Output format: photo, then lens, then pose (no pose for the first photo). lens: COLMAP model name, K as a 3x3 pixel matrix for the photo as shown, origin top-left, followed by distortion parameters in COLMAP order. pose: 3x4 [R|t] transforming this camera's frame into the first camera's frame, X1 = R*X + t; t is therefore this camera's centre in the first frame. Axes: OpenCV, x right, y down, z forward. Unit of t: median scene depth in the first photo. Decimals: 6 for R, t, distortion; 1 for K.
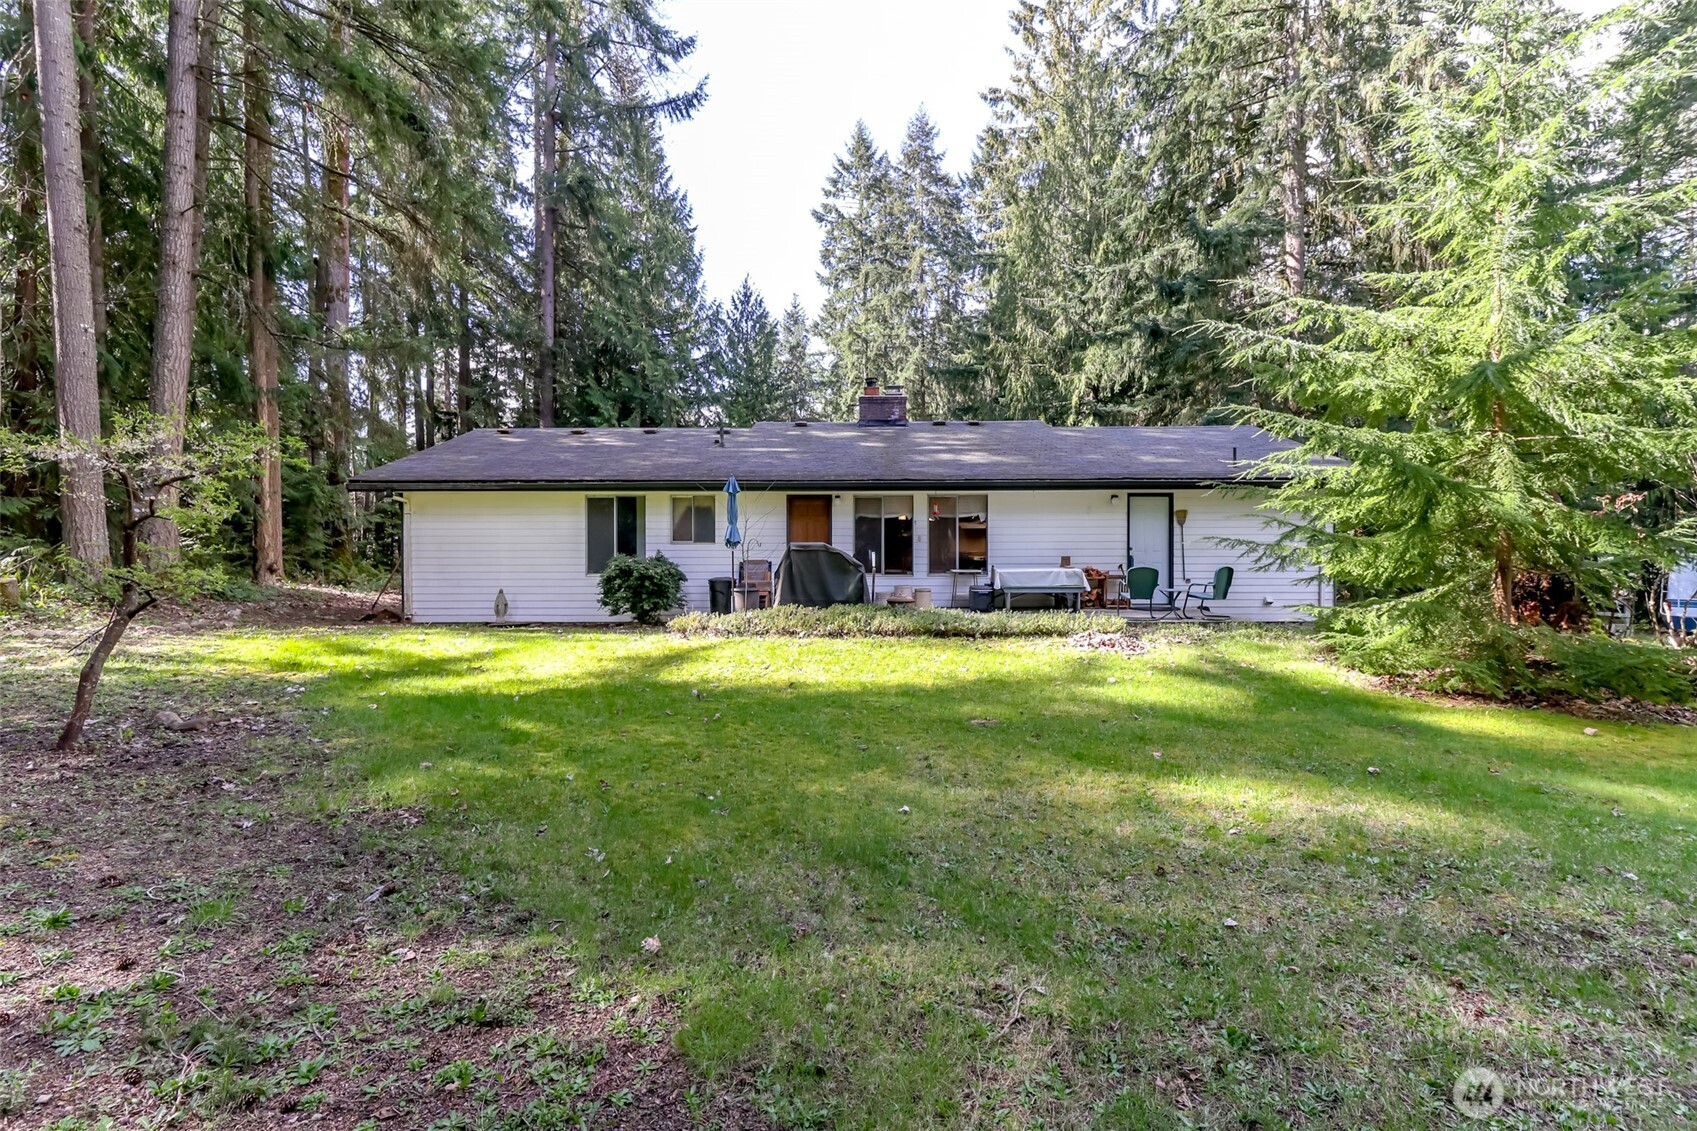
lens RADIAL K [[769.3, 0, 848.3], [0, 769.3, 568.8], [0, 0, 1]] dist [0.017762, 0.001776]
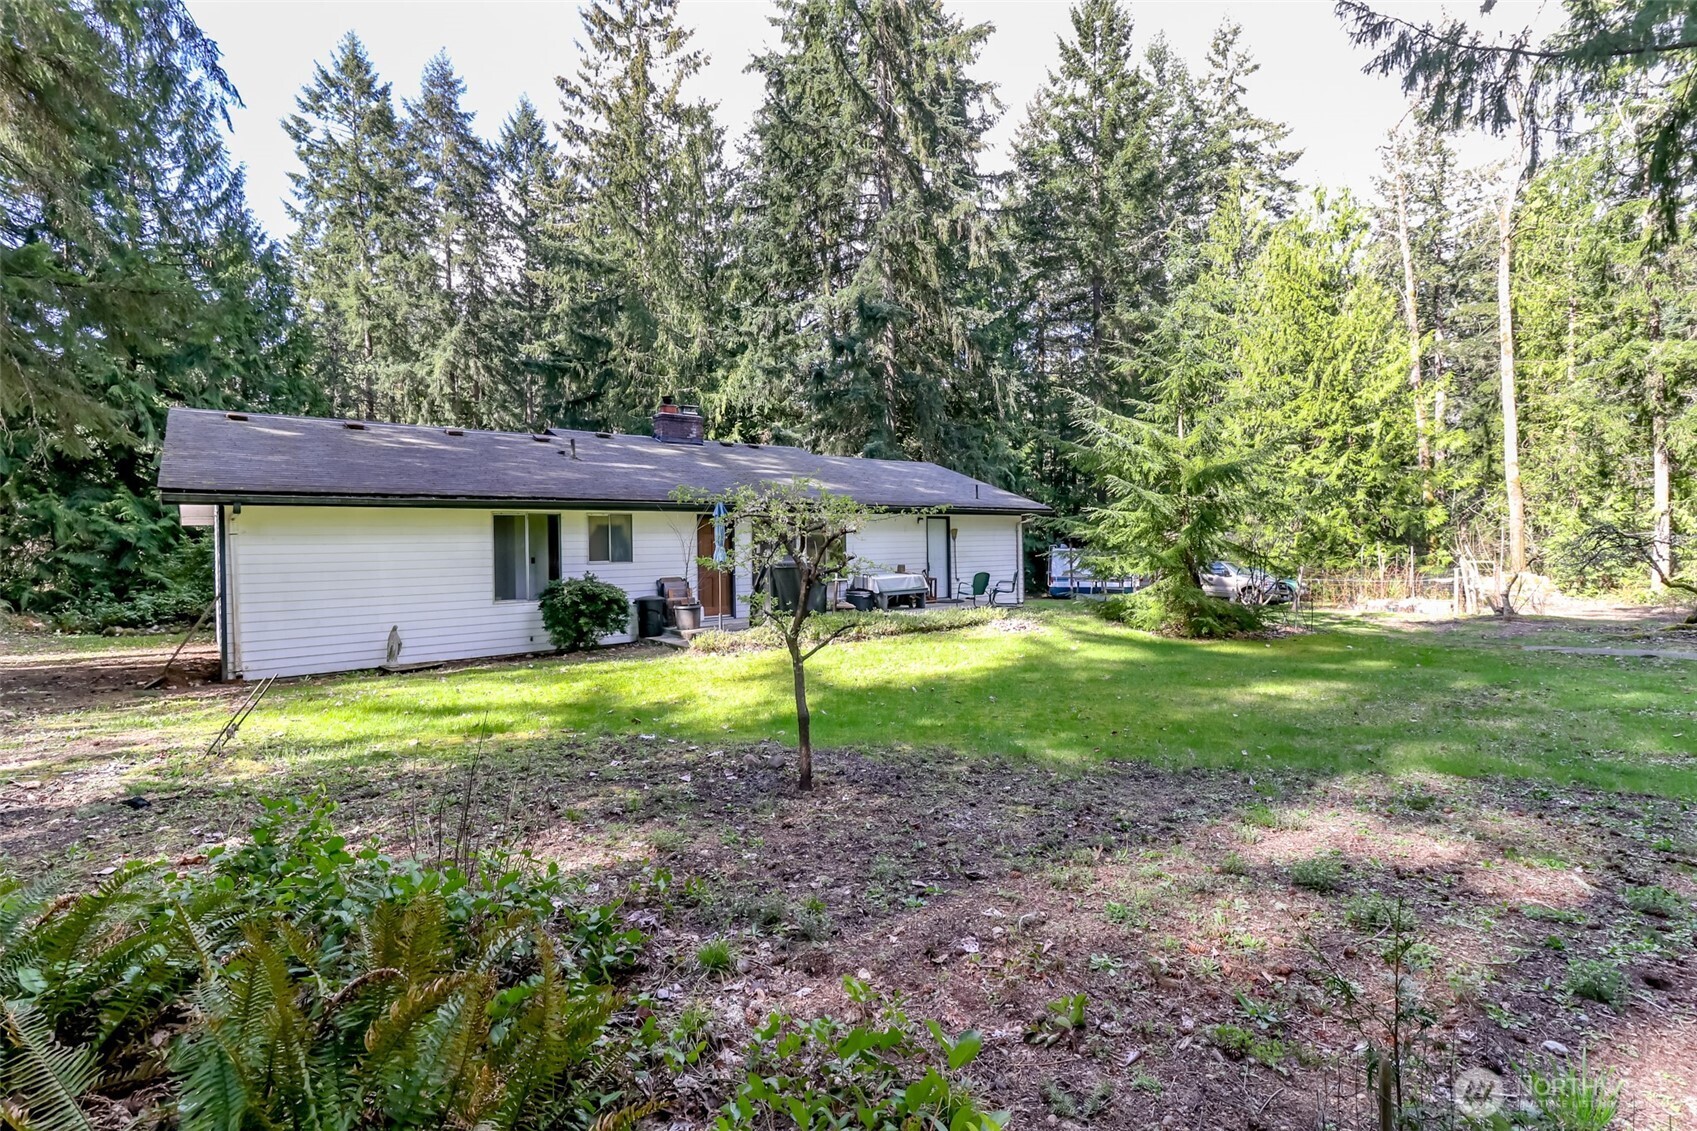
lens RADIAL K [[769.3, 0, 847.4], [0, 769.3, 558.5], [0, 0, 1]] dist [0.017762, 0.001776]
pose [[0.772552, -0.019520, 0.634651, -0.552962], [0.019990, 0.999780, 0.006417, -0.037652], [-0.634637, 0.007729, 0.772772, 0.057707]]
